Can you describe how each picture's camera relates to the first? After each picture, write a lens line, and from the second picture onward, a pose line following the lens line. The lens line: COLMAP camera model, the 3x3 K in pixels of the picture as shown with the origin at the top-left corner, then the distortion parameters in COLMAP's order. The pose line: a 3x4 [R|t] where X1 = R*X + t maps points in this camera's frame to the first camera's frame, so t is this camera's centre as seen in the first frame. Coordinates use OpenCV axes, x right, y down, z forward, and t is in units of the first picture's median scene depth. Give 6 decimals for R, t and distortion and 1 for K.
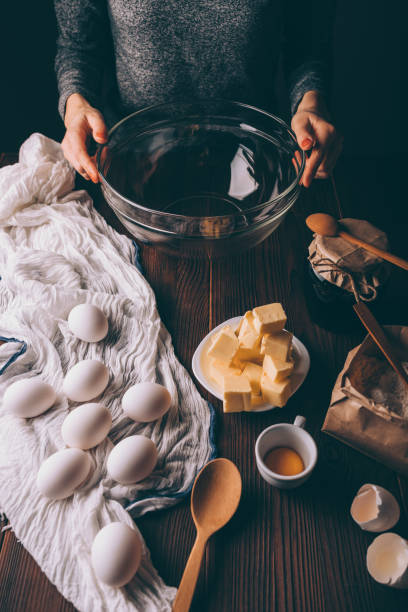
lens RADIAL K [[571.9, 0, 195.5], [0, 571.9, 307.4], [0, 0, 1]] dist [0.041316, -0.008510]
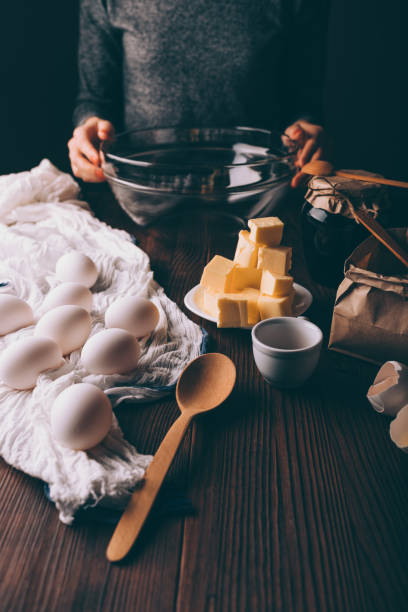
lens RADIAL K [[571.9, 0, 195.5], [0, 571.9, 307.4], [0, 0, 1]] dist [0.041316, -0.008510]
pose [[0.999746, 0.015097, -0.016741, 0.029003], [-0.020026, 0.935789, -0.351990, 0.457725], [0.010352, 0.352236, 0.935854, 0.148960]]
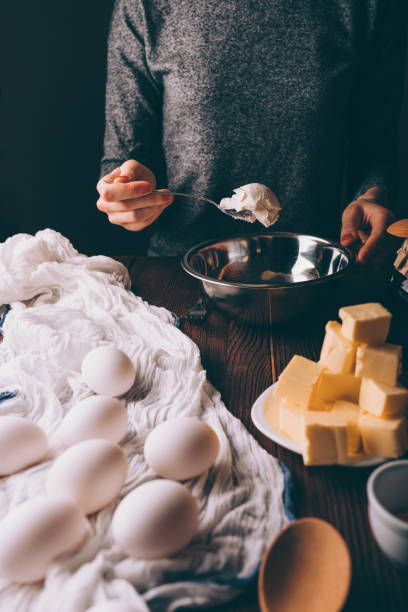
lens RADIAL K [[588.0, 0, 204.0], [0, 588.0, 306.0], [0, 0, 1]] dist [0.054505, -0.005382]
pose [[0.998193, -0.006797, -0.059696, -0.020862], [-0.019000, 0.906886, -0.420948, 0.292356], [0.056999, 0.421322, 0.905118, 0.324674]]
